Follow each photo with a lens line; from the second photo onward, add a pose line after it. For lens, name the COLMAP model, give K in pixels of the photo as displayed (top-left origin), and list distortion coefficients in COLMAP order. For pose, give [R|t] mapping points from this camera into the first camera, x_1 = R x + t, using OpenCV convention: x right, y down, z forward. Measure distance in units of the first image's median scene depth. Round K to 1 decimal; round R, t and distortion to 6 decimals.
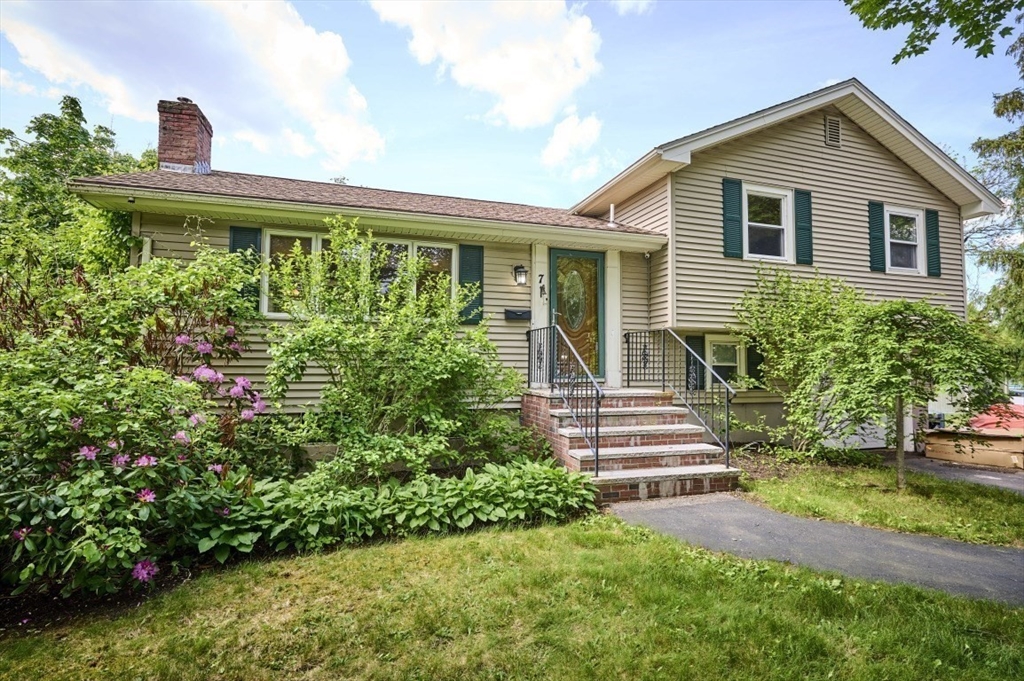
lens RADIAL K [[500.2, 0, 515.1], [0, 500.2, 339.1], [0, 0, 1]] dist [-0.004429, 0.002892]
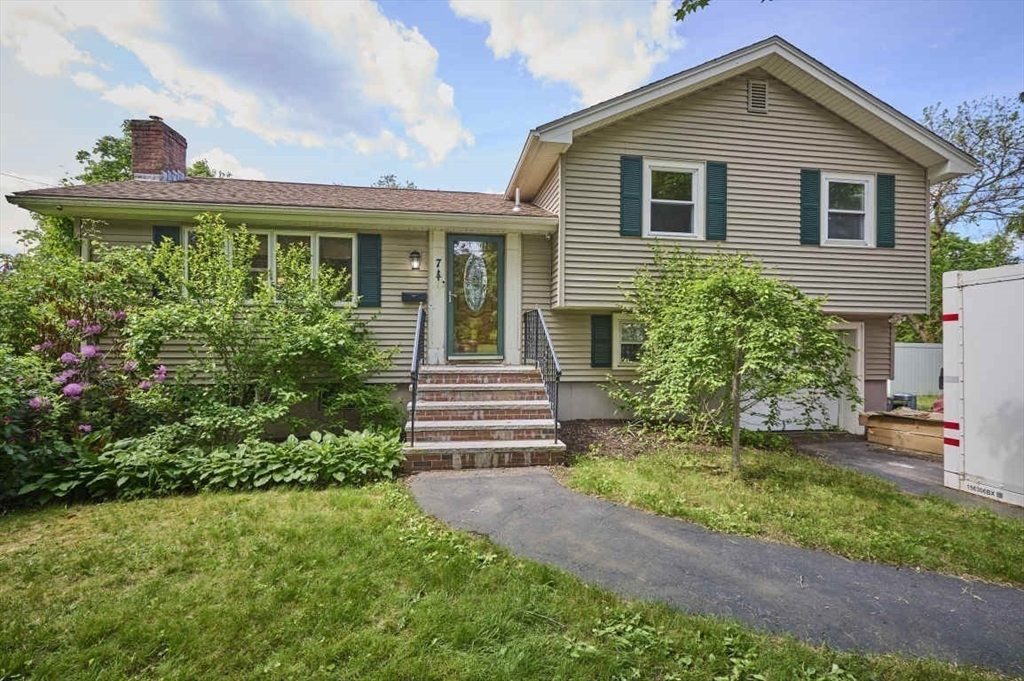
lens RADIAL K [[462.7, 0, 512.5], [0, 462.7, 340.7], [0, 0, 1]] dist [0.003959, -0.000300]
pose [[0.985657, 0.000828, -0.168758, 0.376789], [0.007962, 0.998646, 0.051404, -0.003603], [0.168572, -0.052011, 0.984316, 0.039166]]
